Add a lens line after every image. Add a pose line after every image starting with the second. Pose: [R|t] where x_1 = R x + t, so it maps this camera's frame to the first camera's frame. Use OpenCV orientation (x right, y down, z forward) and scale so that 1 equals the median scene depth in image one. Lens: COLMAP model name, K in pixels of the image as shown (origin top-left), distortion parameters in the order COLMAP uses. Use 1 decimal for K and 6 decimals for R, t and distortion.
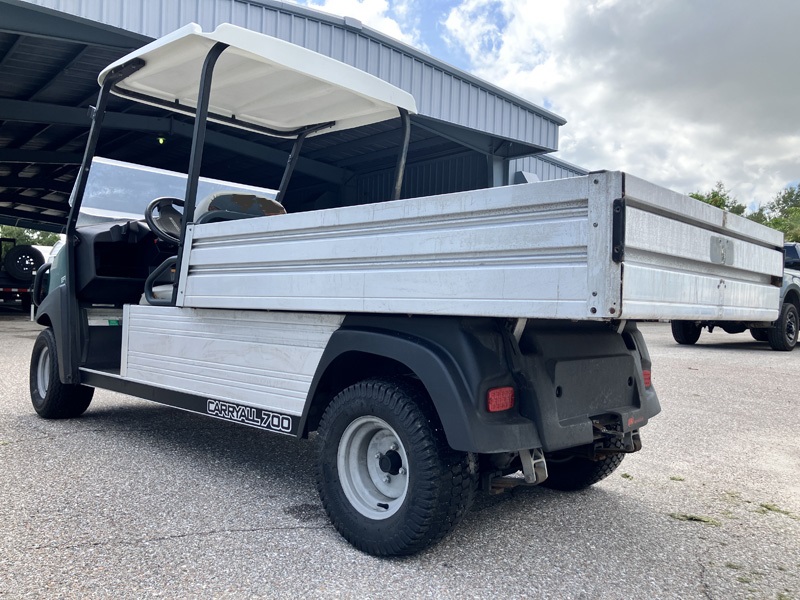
lens RADIAL K [[662.0, 0, 400.8], [0, 662.0, 299.6], [0, 0, 1]] dist [0.039647, -0.029966]
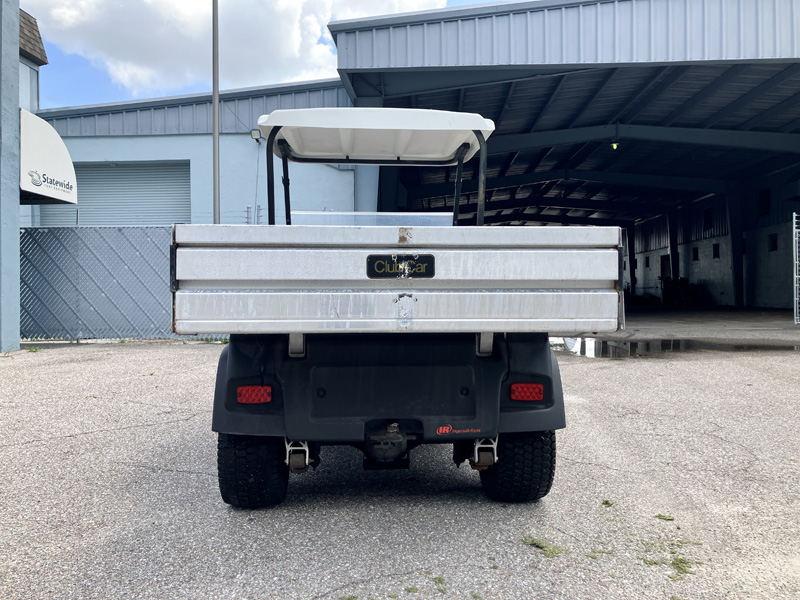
lens RADIAL K [[662.0, 0, 391.9], [0, 662.0, 299.2], [0, 0, 1]] dist [0.039647, -0.029966]
pose [[0.720631, -0.031236, -0.692615, 1.011532], [0.030755, 0.999441, -0.013073, -0.006729], [0.692636, -0.011881, 0.721189, 0.215706]]
